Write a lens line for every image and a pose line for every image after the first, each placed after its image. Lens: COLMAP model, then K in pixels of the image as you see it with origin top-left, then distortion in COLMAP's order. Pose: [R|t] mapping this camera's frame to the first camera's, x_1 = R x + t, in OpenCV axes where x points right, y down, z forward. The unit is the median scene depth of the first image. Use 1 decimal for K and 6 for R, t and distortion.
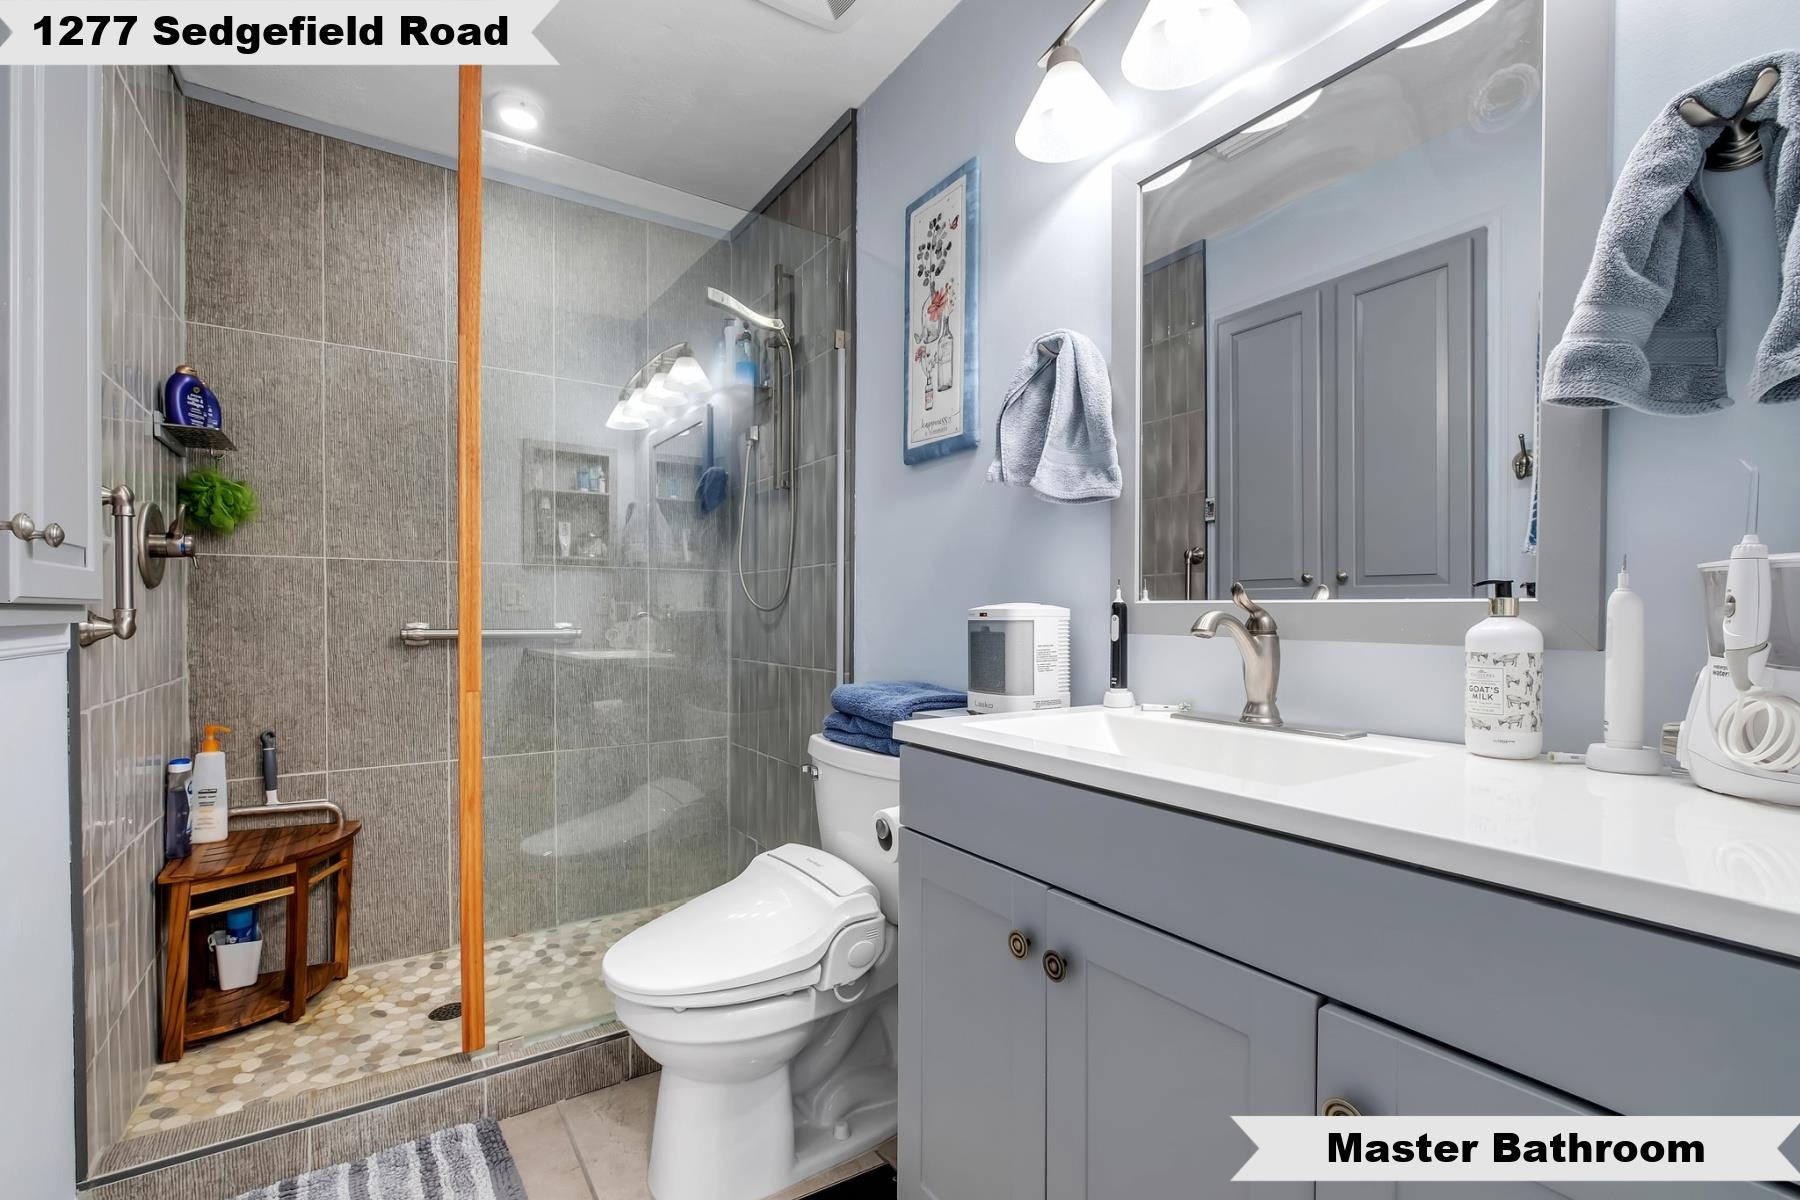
lens RADIAL K [[791.3, 0, 893.5], [0, 791.3, 614.2], [0, 0, 1]] dist [-0.002628, -0.000096]
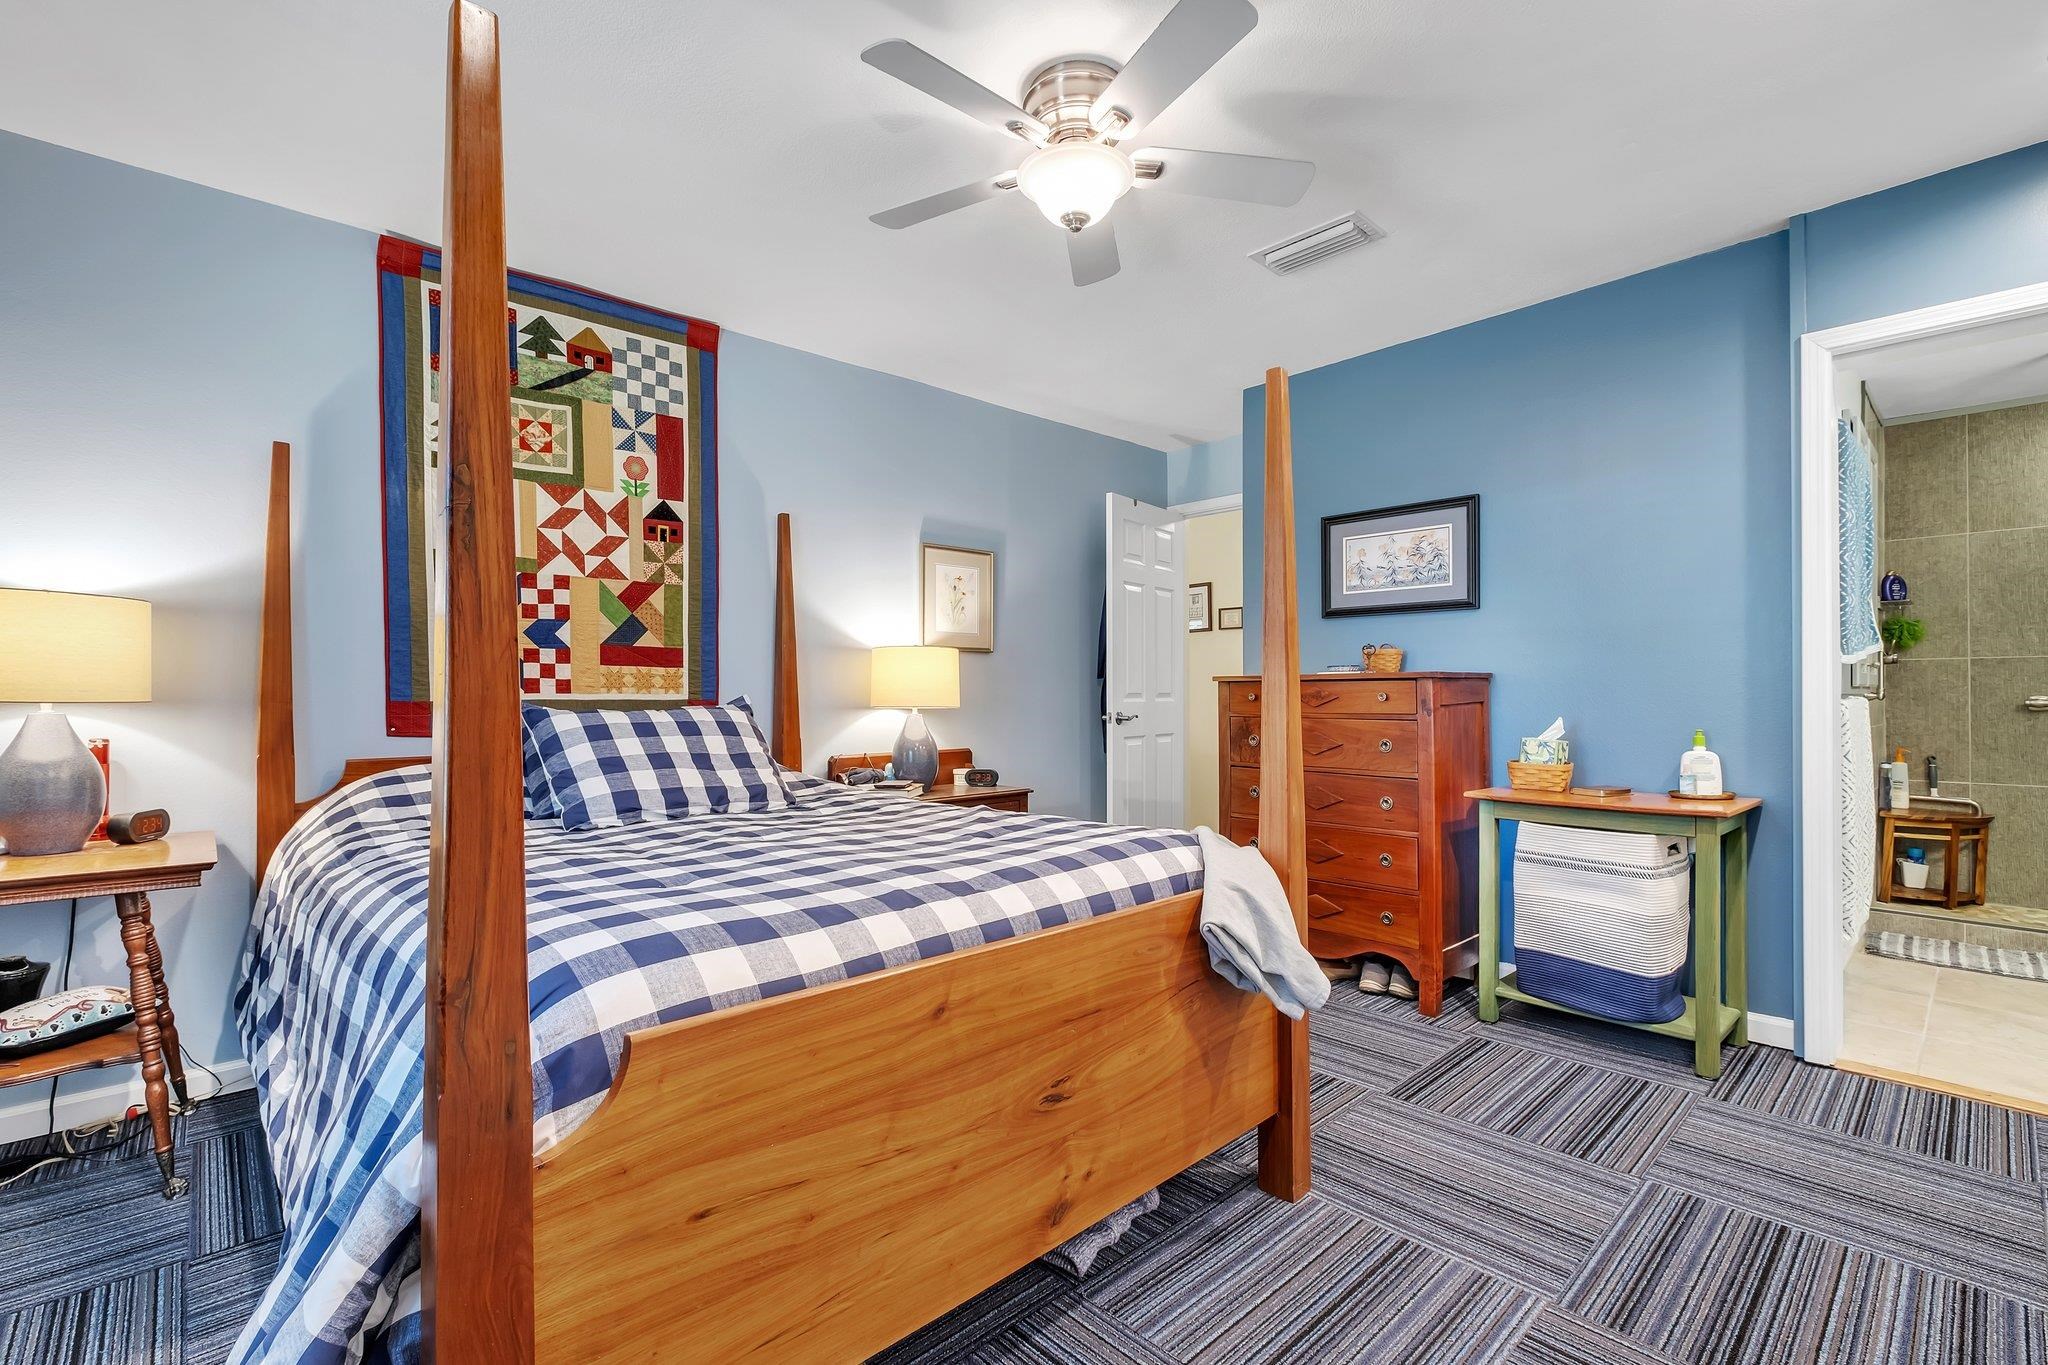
lens RADIAL K [[900.3, 0, 1016.7], [0, 900.3, 697.7], [0, 0, 1]] dist [-0.002628, -0.000096]
pose [[0.148464, 0.001664, -0.988916, 0.934108], [0.000898, 0.999998, 0.001818, 0.009485], [0.988917, -0.001158, 0.148462, -1.383517]]
